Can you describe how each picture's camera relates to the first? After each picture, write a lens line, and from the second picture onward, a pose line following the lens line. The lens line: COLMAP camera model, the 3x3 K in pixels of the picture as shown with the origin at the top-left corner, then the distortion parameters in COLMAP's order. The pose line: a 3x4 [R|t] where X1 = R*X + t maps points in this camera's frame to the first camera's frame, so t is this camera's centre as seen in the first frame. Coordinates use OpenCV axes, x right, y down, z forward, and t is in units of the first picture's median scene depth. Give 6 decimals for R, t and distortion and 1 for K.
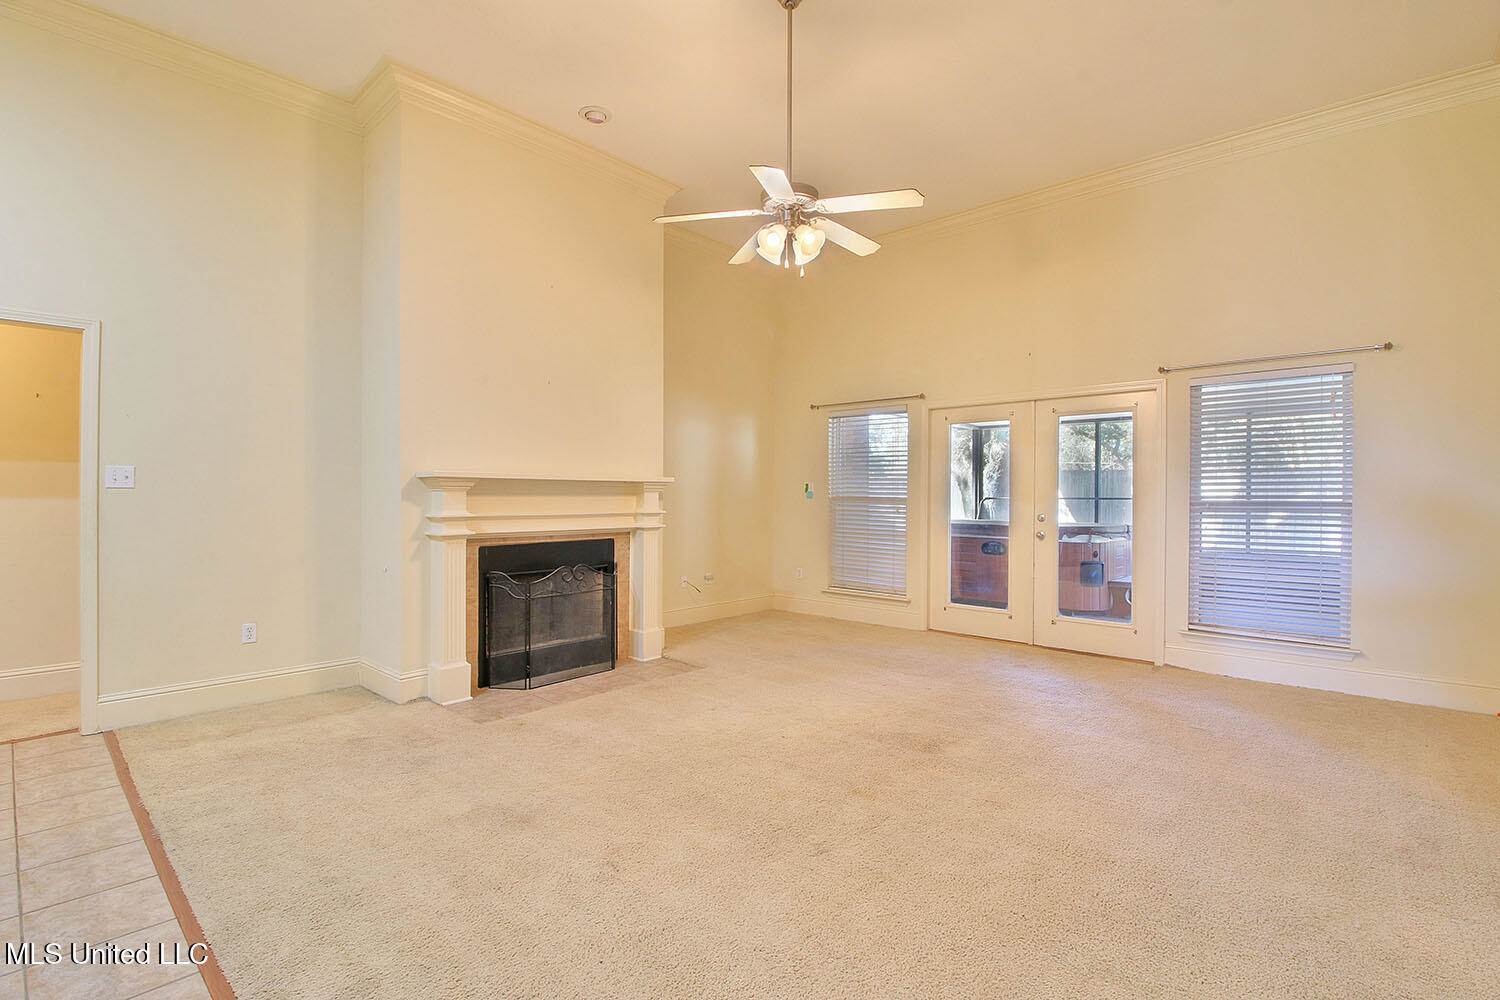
lens RADIAL K [[690.3, 0, 762.9], [0, 690.3, 487.8], [0, 0, 1]] dist [-0.003328, -0.009471]
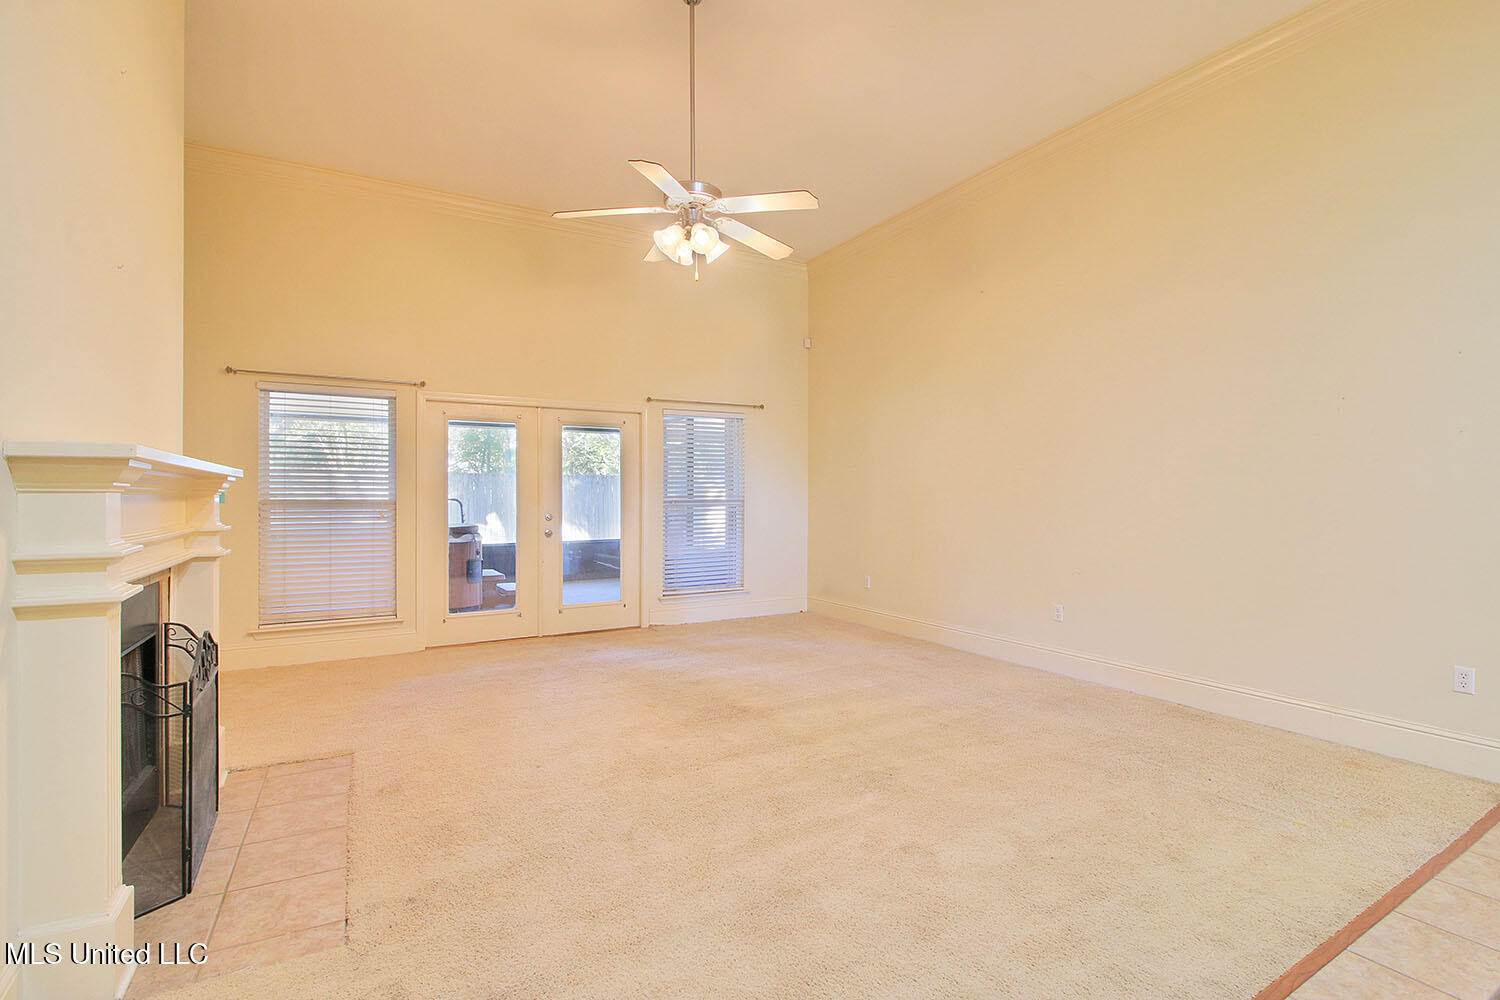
lens RADIAL K [[690.3, 0, 738.1], [0, 690.3, 491.6], [0, 0, 1]] dist [-0.003328, -0.009471]
pose [[0.320197, 0.000776, 0.947351, -0.603729], [-0.004154, 0.999991, 0.000584, 0.002086], [-0.947342, -0.004122, 0.320197, 0.425478]]
